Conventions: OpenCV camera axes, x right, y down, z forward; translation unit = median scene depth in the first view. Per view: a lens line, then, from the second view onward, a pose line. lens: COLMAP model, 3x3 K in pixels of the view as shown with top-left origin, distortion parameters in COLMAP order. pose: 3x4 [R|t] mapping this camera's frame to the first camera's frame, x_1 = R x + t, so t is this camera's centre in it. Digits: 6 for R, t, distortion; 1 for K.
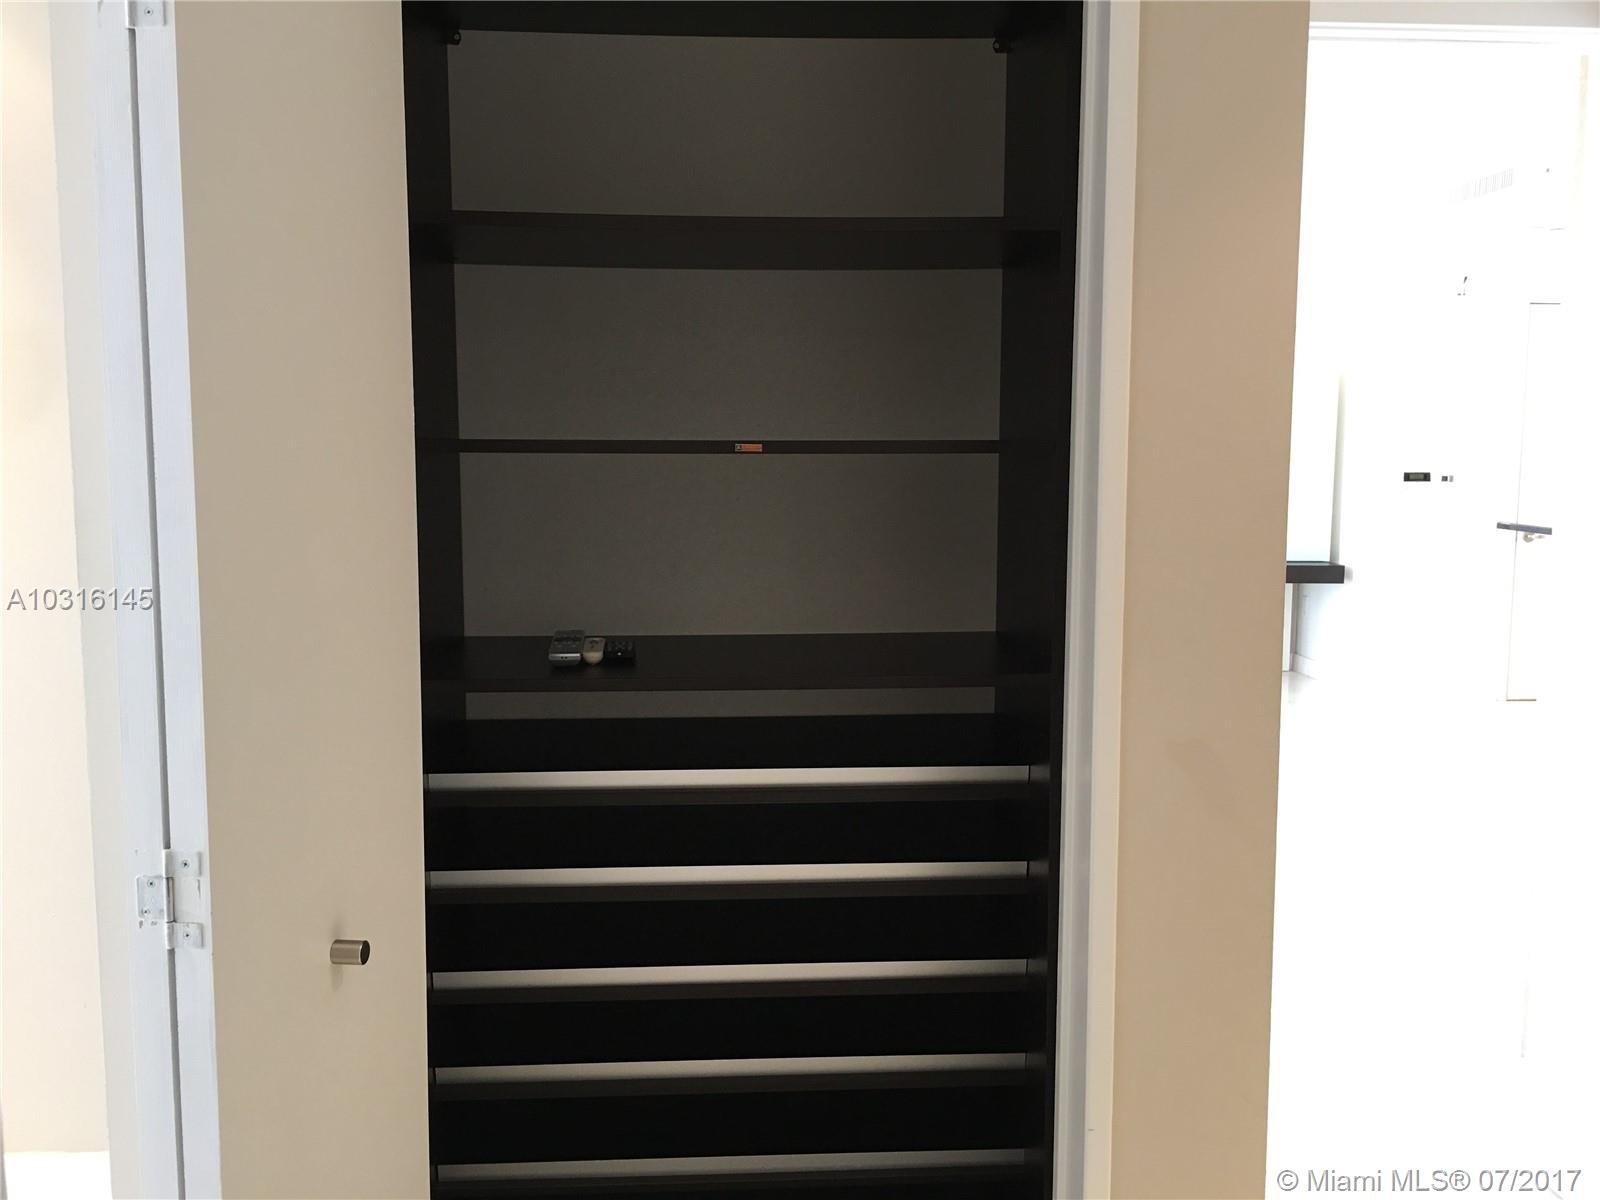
lens RADIAL K [[1352.4, 0, 802.4], [0, 1352.4, 598.3], [0, 0, 1]] dist [0.062222, -0.088325]
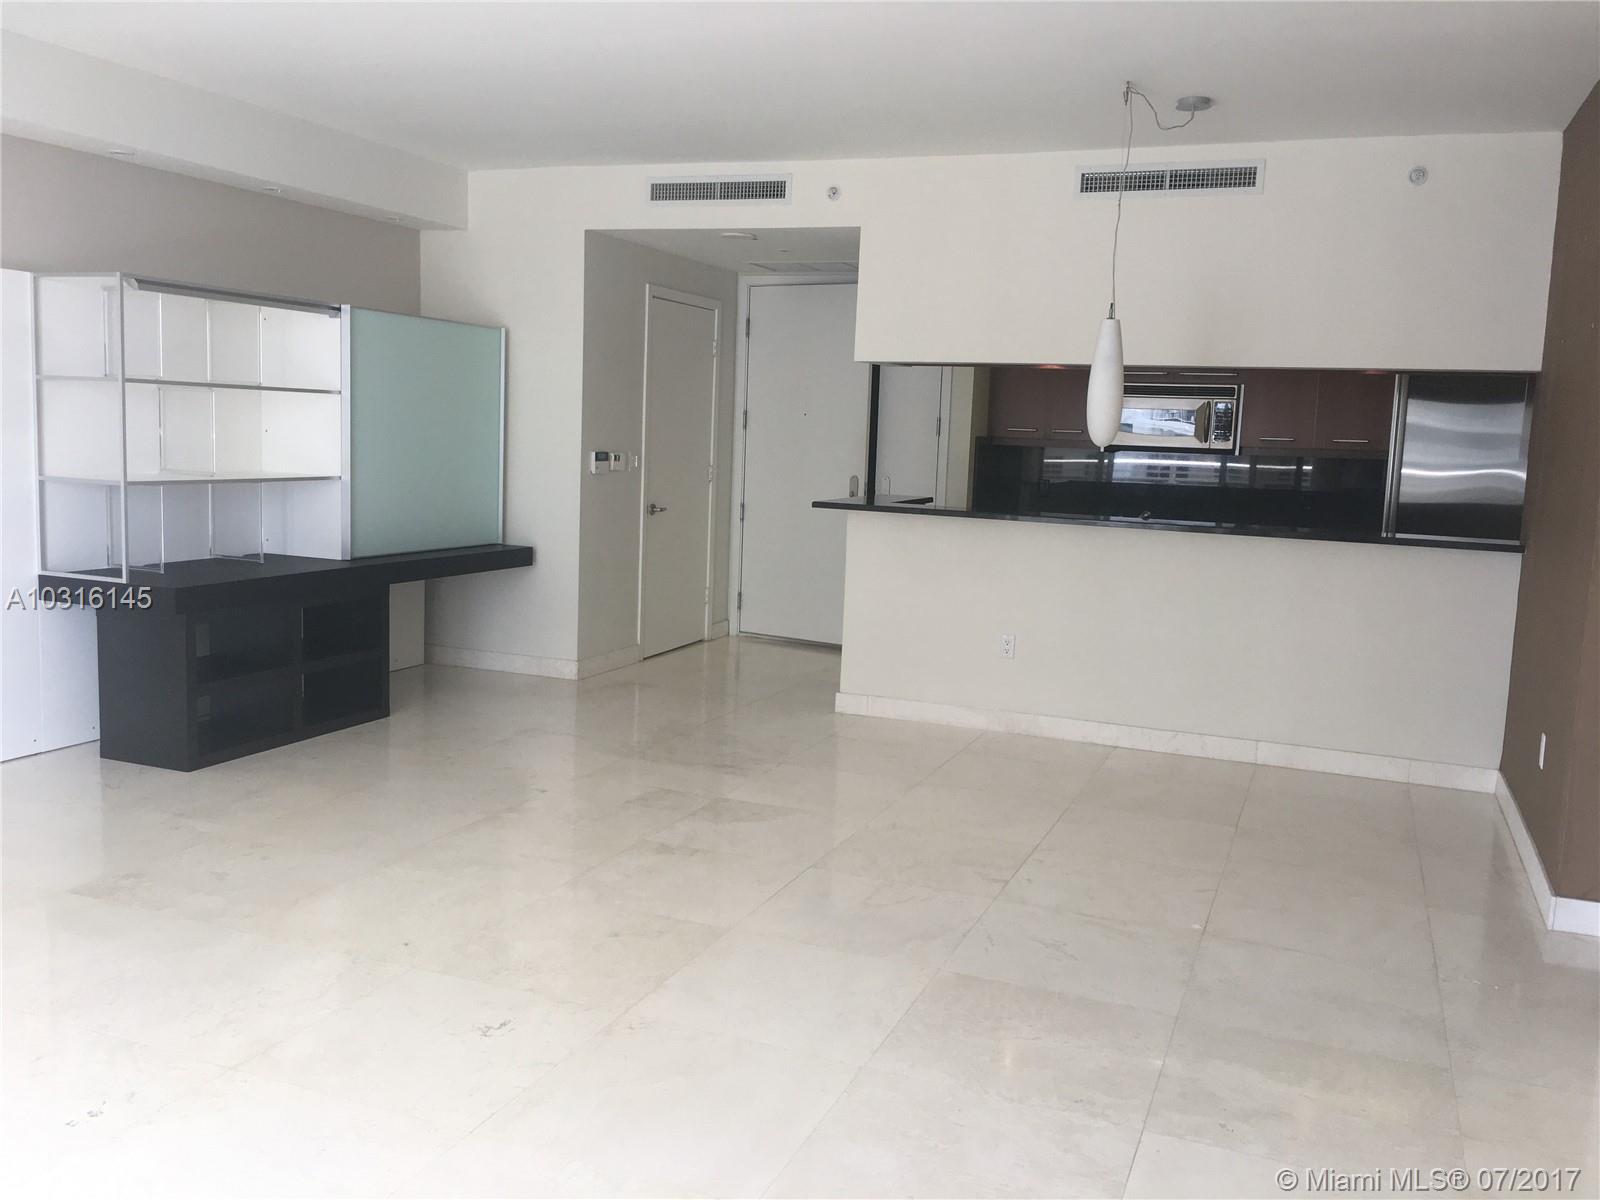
lens RADIAL K [[1352.4, 0, 795.4], [0, 1352.4, 587.4], [0, 0, 1]] dist [0.062222, -0.088325]
pose [[0.388250, -0.097967, 0.916332, -0.426736], [0.065468, 0.994753, 0.078612, -0.061630], [-0.919226, 0.029469, 0.392627, 0.474676]]
